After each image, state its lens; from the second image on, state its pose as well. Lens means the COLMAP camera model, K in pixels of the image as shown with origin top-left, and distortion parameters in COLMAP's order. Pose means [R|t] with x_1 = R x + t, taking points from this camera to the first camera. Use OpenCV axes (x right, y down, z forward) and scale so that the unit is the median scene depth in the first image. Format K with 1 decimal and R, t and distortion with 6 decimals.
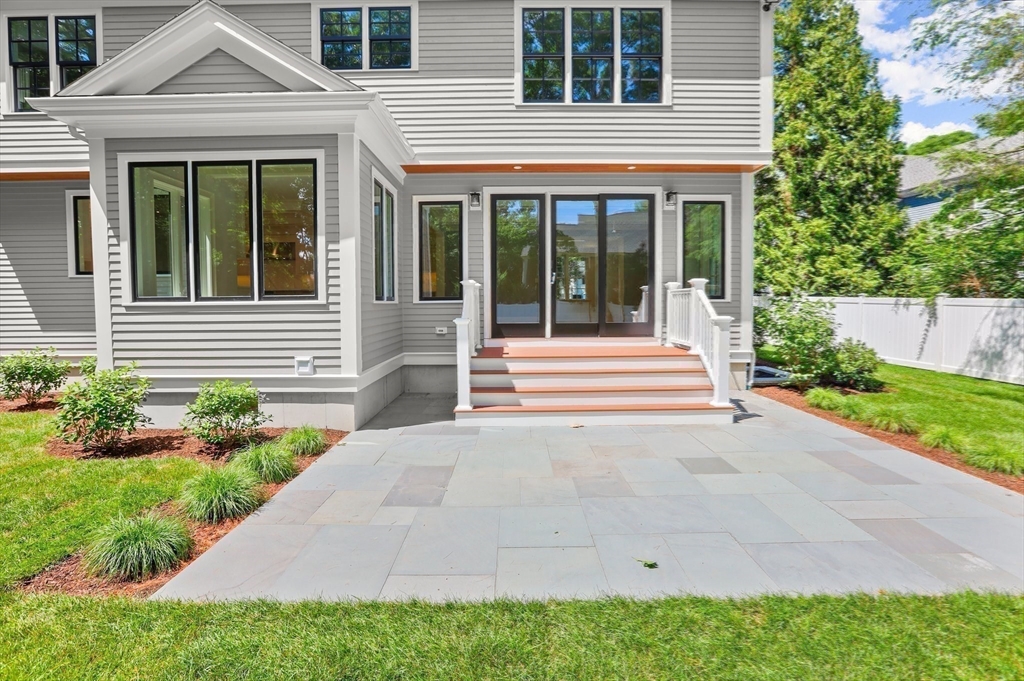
lens RADIAL K [[485.9, 0, 512.8], [0, 485.9, 317.5], [0, 0, 1]] dist [-0.057072, 0.020560]
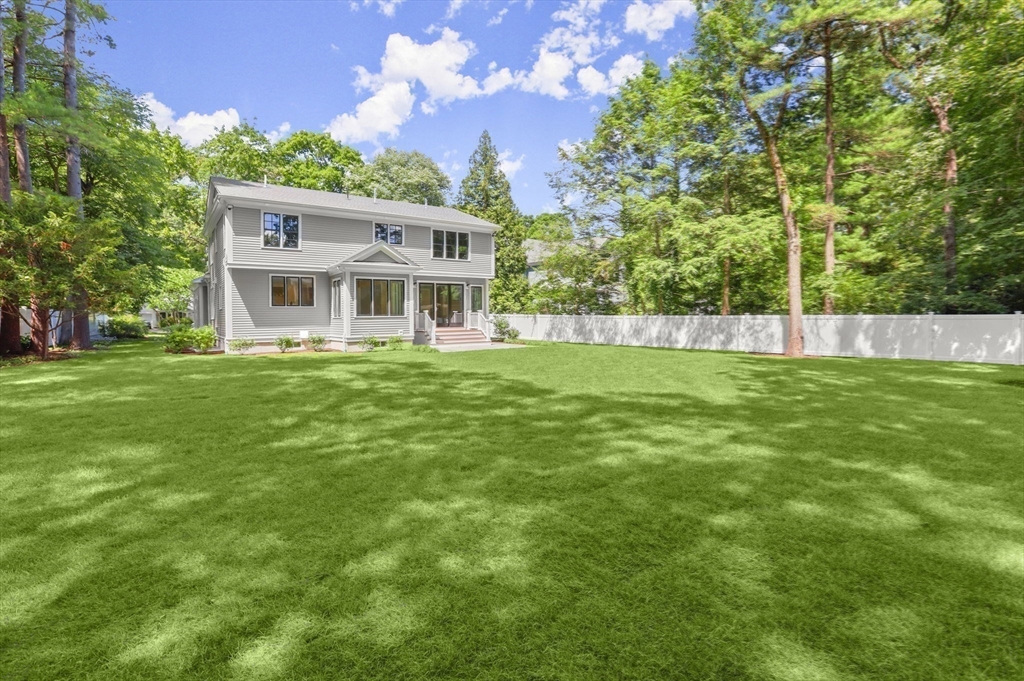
lens RADIAL K [[485.9, 0, 512.8], [0, 485.9, 317.5], [0, 0, 1]] dist [-0.057072, 0.020560]
pose [[0.803038, -0.002906, 0.595921, -1.449865], [0.021635, 0.999471, -0.024281, 0.064965], [-0.595535, 0.032391, 0.802676, -1.911687]]
